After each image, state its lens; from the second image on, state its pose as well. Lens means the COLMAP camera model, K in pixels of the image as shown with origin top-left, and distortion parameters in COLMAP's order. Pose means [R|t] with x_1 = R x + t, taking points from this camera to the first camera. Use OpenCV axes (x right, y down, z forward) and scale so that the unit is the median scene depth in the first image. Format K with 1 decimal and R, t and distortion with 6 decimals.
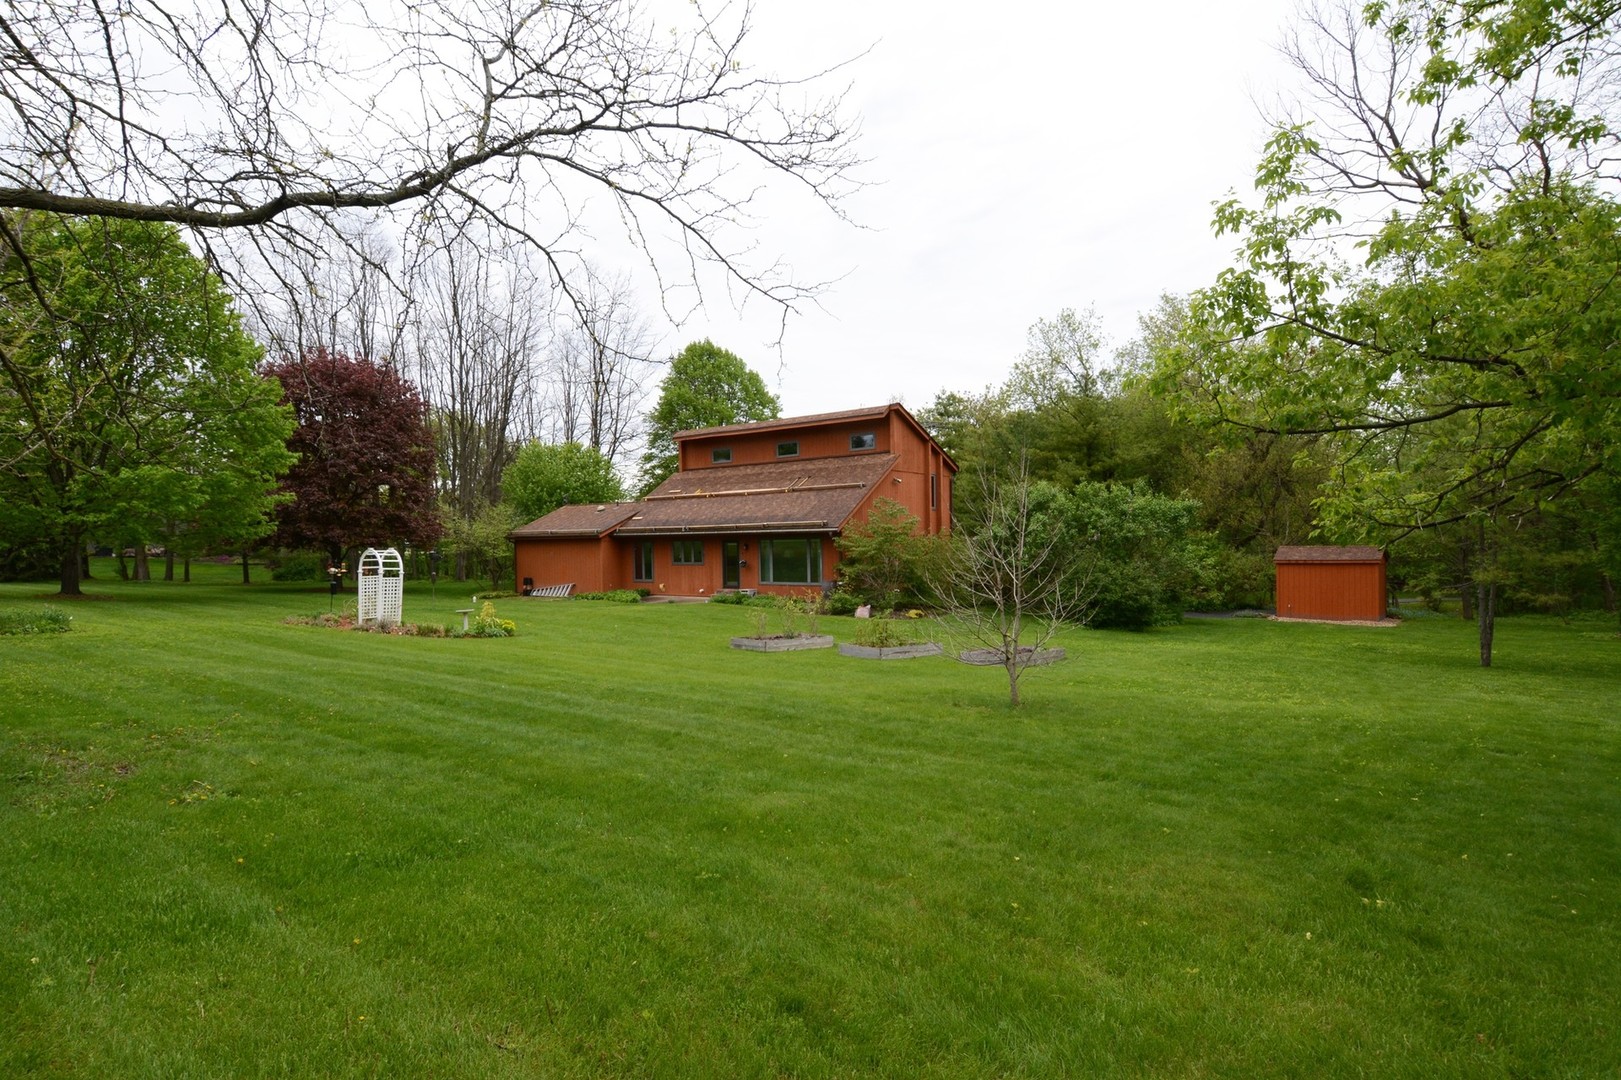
lens RADIAL K [[840.1, 0, 795.4], [0, 840.1, 555.8], [0, 0, 1]] dist [0.030718, -0.037044]
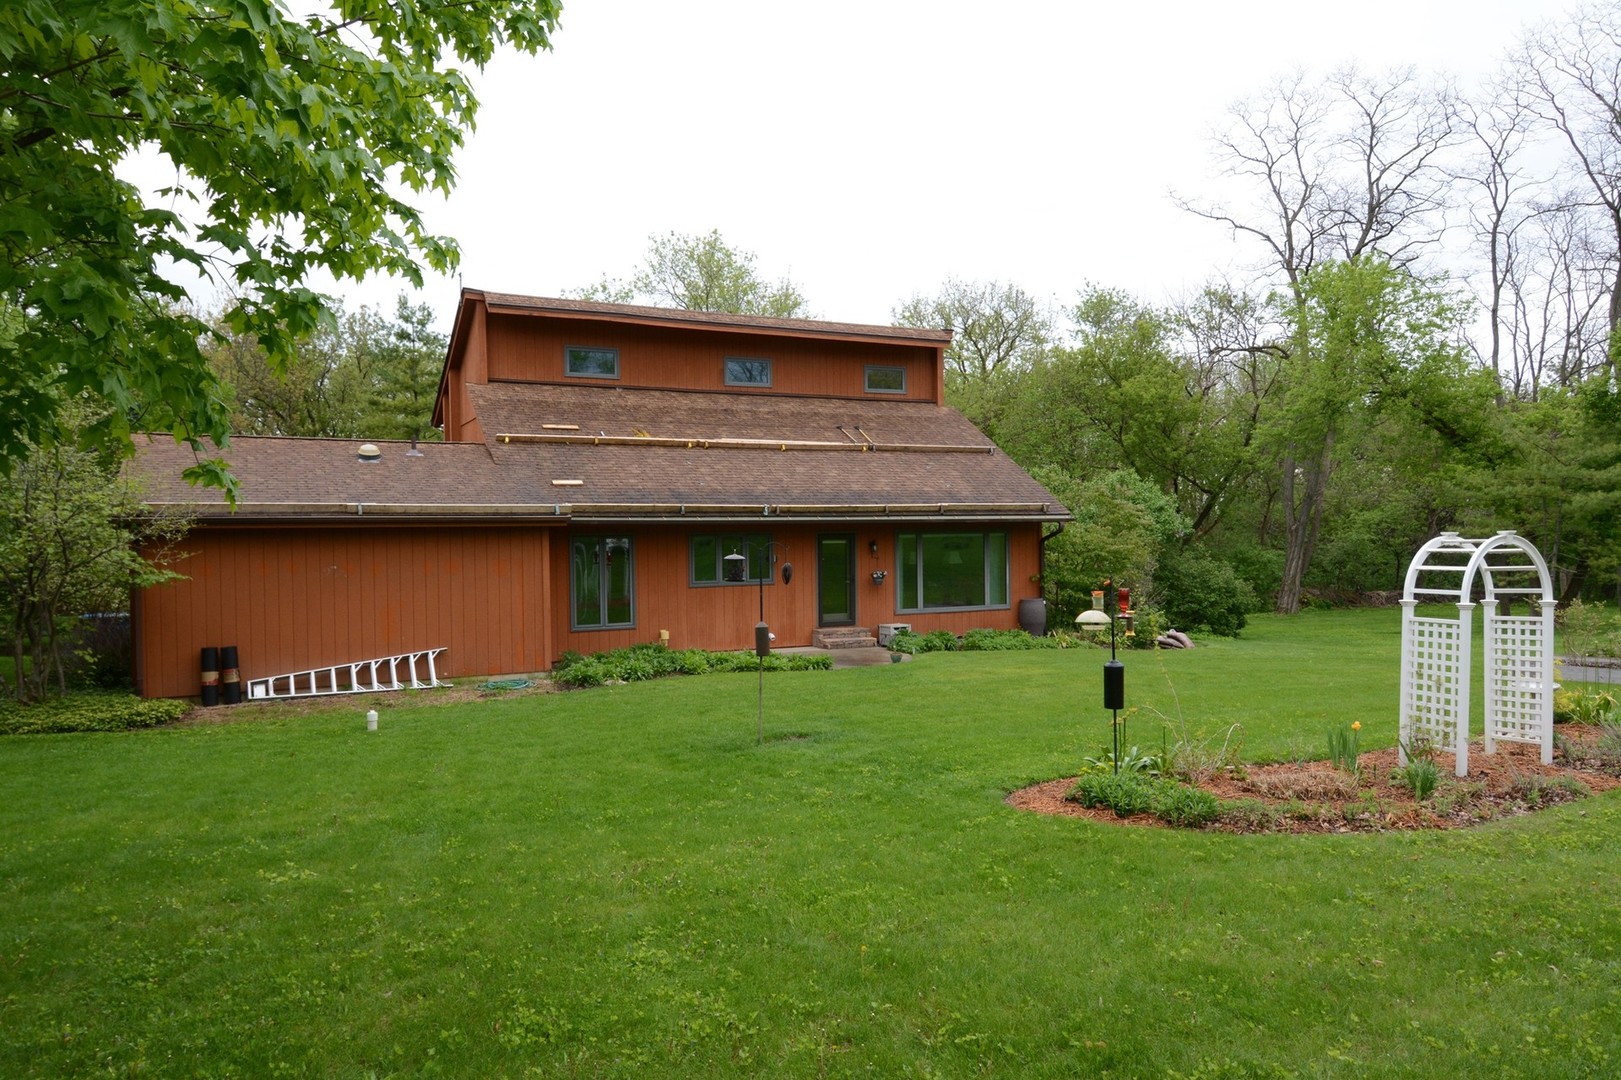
lens RADIAL K [[1105.1, 0, 810.5], [0, 1105.1, 540.0], [0, 0, 1]] dist [0.002709, 0.001130]
pose [[0.432869, 0.007851, 0.901422, -0.722195], [0.022683, 0.999551, -0.019598, -0.002027], [-0.901171, 0.028931, 0.432497, 0.730299]]
